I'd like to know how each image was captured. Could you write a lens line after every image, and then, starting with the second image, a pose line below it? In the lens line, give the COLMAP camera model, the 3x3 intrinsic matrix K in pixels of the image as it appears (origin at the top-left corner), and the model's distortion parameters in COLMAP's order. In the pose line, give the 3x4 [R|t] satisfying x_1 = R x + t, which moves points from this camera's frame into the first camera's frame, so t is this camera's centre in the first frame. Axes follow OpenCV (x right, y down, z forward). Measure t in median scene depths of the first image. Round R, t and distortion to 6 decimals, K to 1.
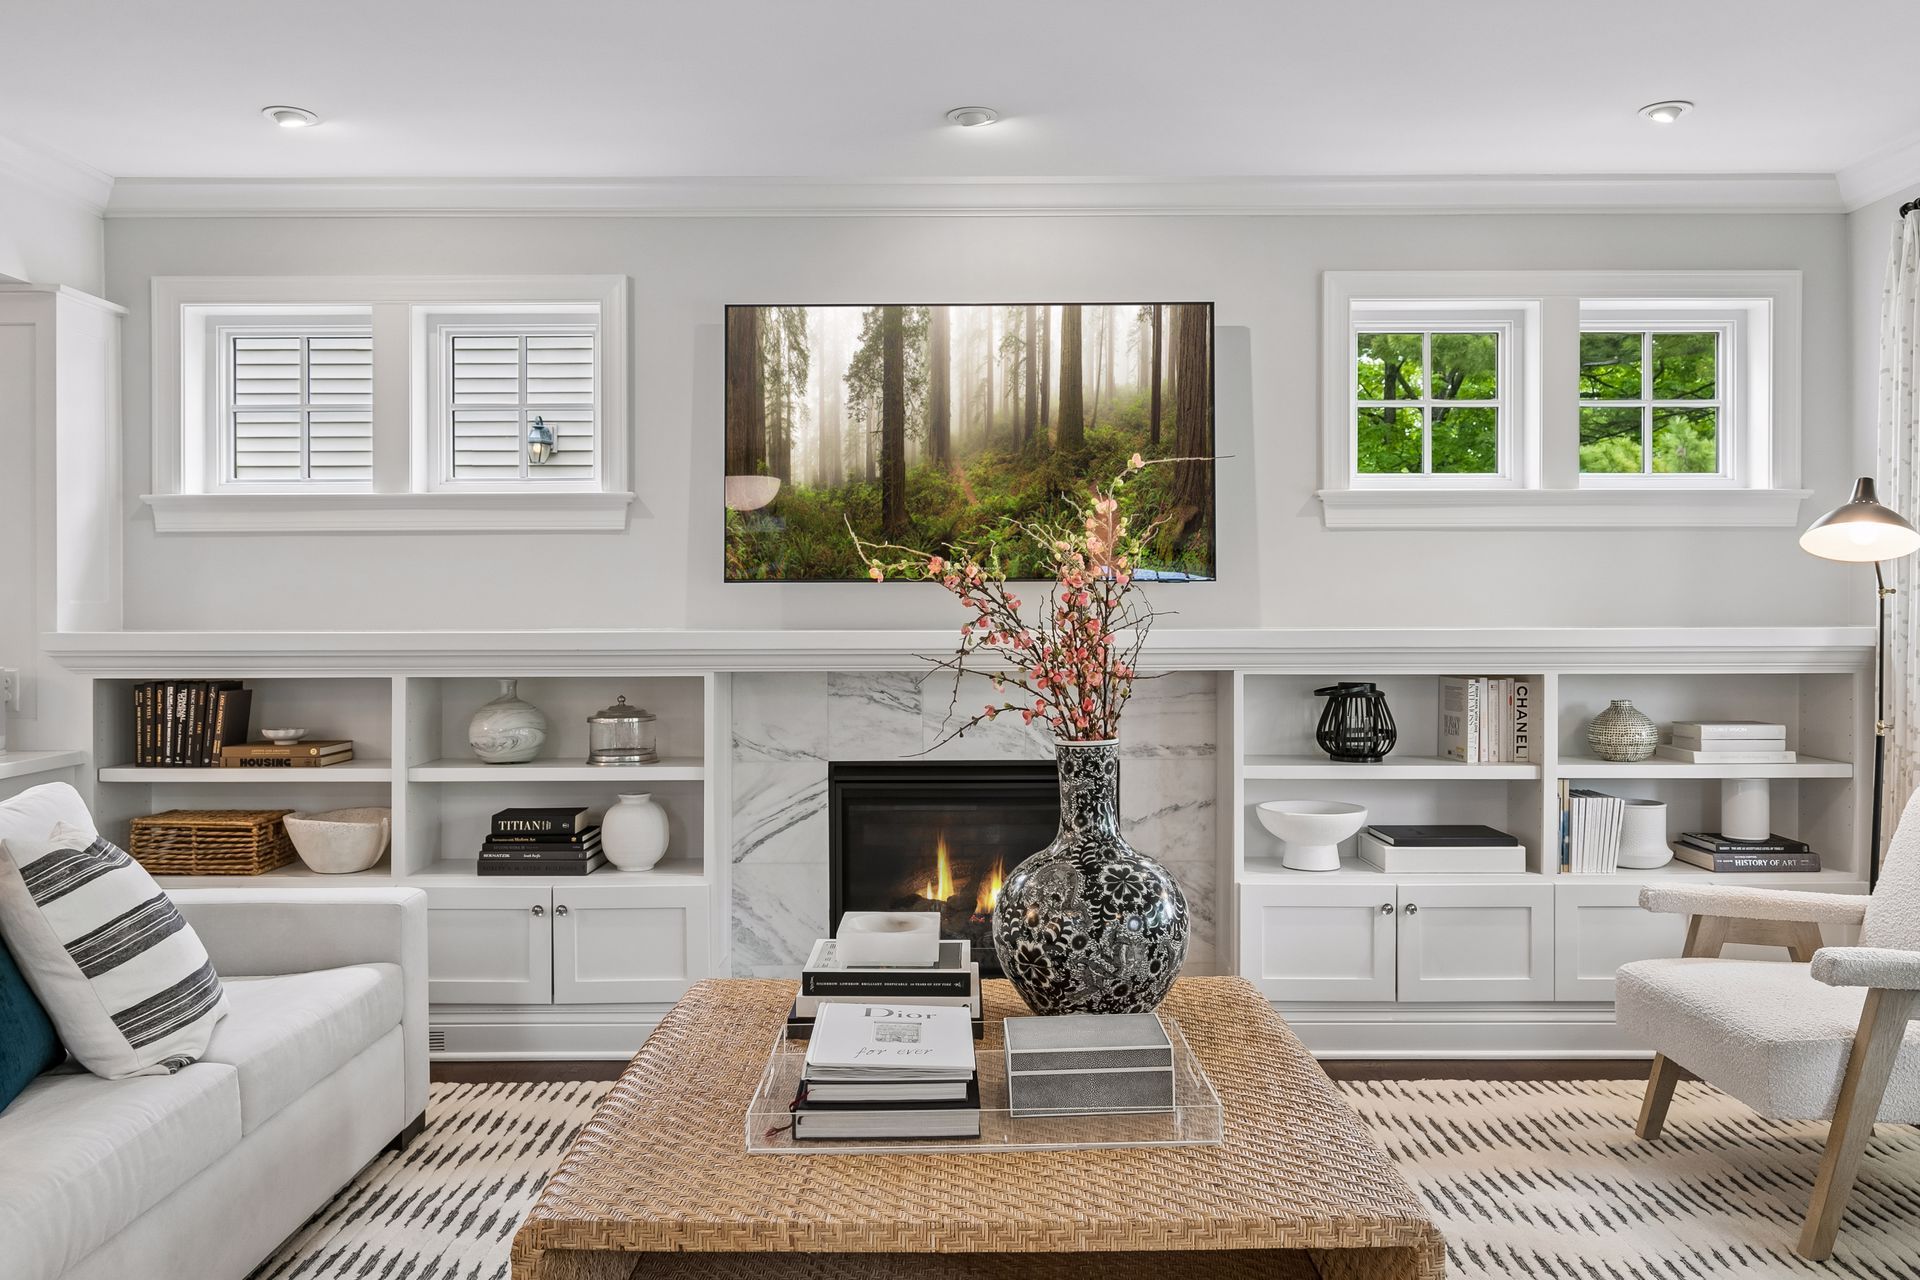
lens RADIAL K [[1434.6, 0, 959.5], [0, 1434.6, 615.0], [0, 0, 1]] dist [0.000417, -0.001054]
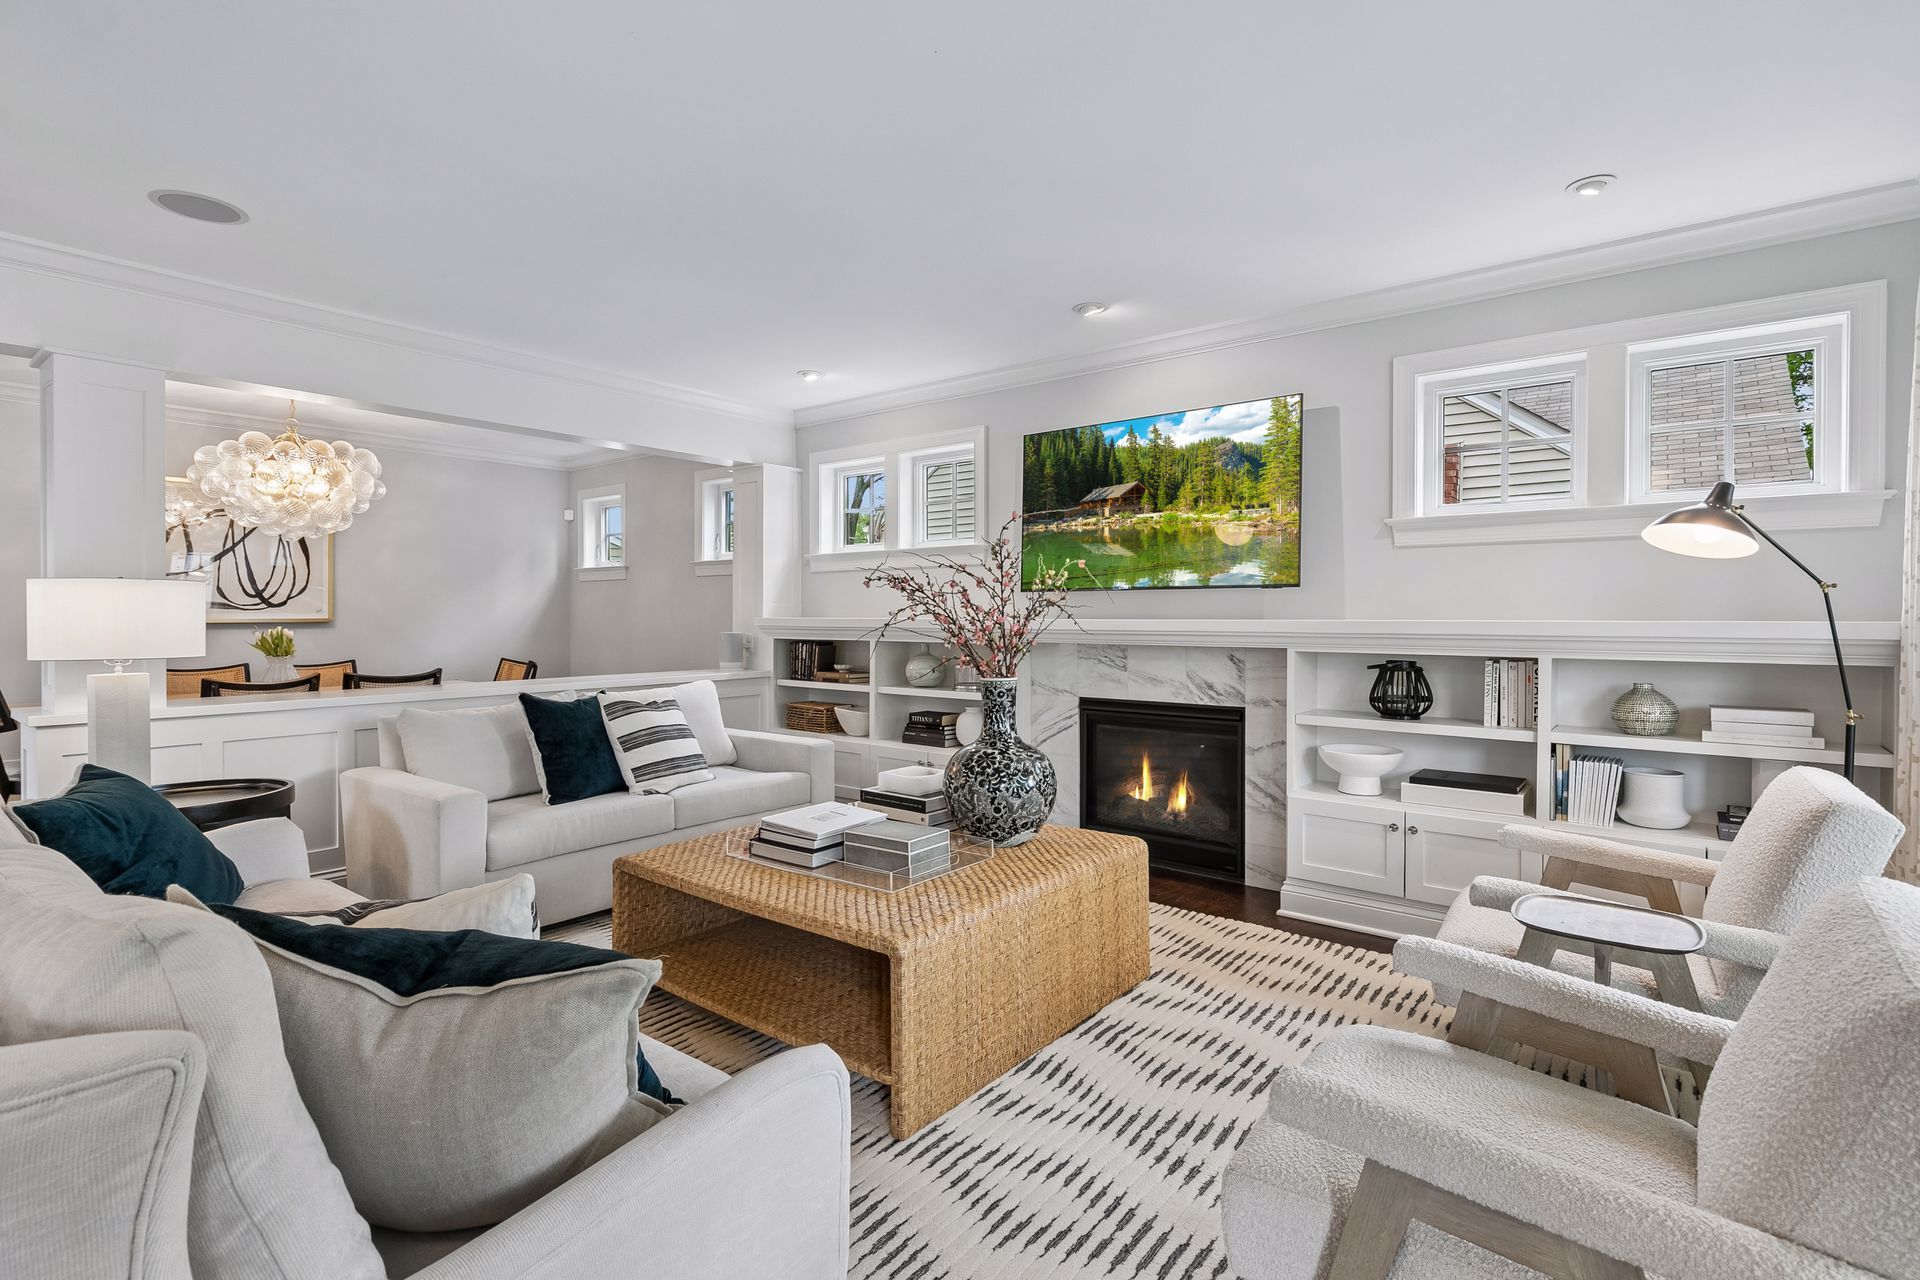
lens RADIAL K [[904.5, 0, 962.2], [0, 904.5, 619.0], [0, 0, 1]] dist [-0.000703, 0.000026]
pose [[0.787914, 0.006640, -0.615749, 0.482834], [-0.006587, 0.999976, 0.002355, 0.008989], [0.615750, 0.002200, 0.787939, 0.076631]]
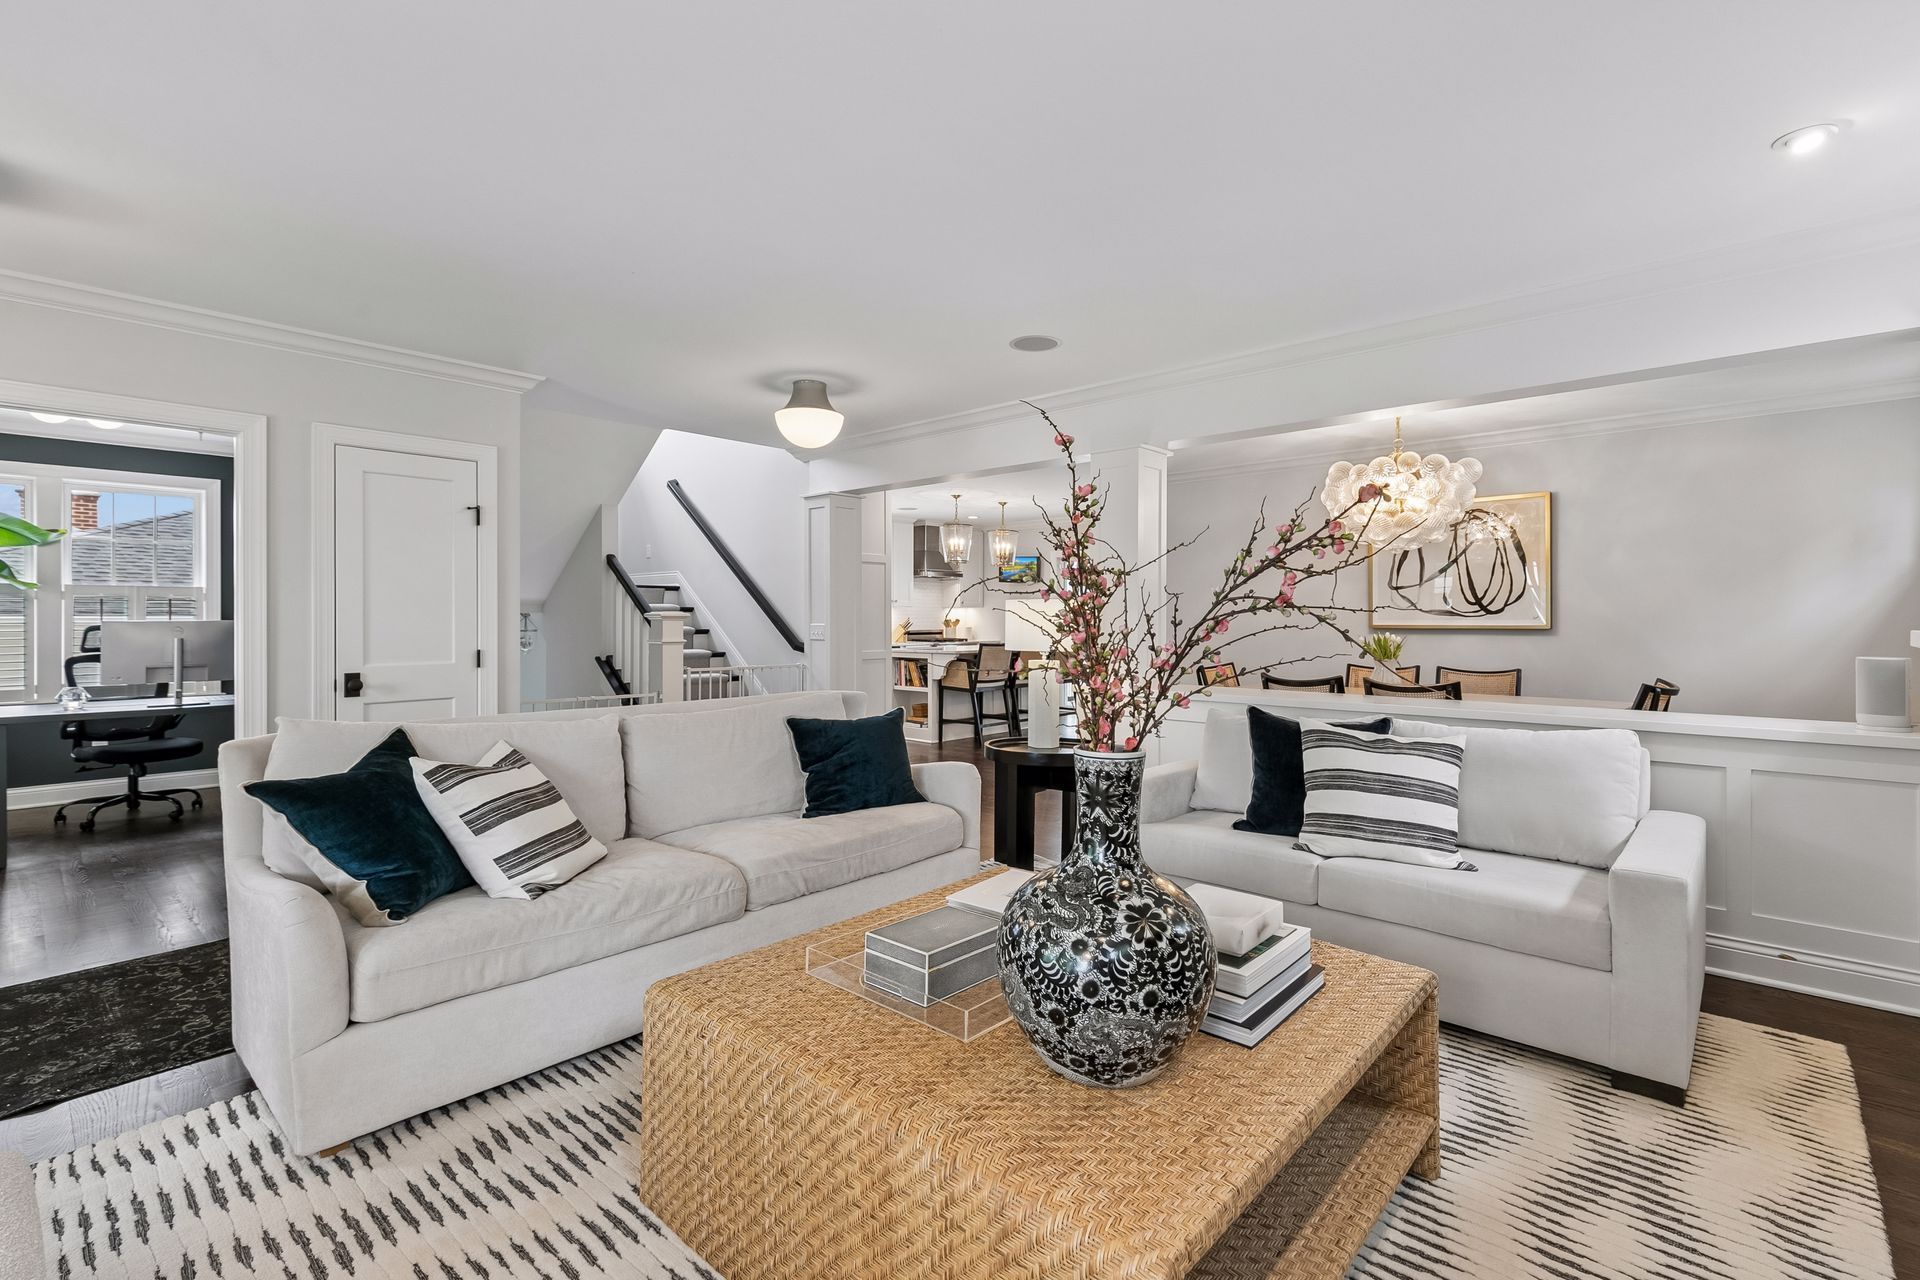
lens RADIAL K [[874.5, 0, 963.3], [0, 874.5, 608.1], [0, 0, 1]] dist [-0.000546, -0.000078]
pose [[-0.669844, -0.005934, -0.742478, 0.372418], [-0.002287, 0.999980, -0.005928, 0.001322], [0.742499, -0.002273, -0.669844, 0.871484]]
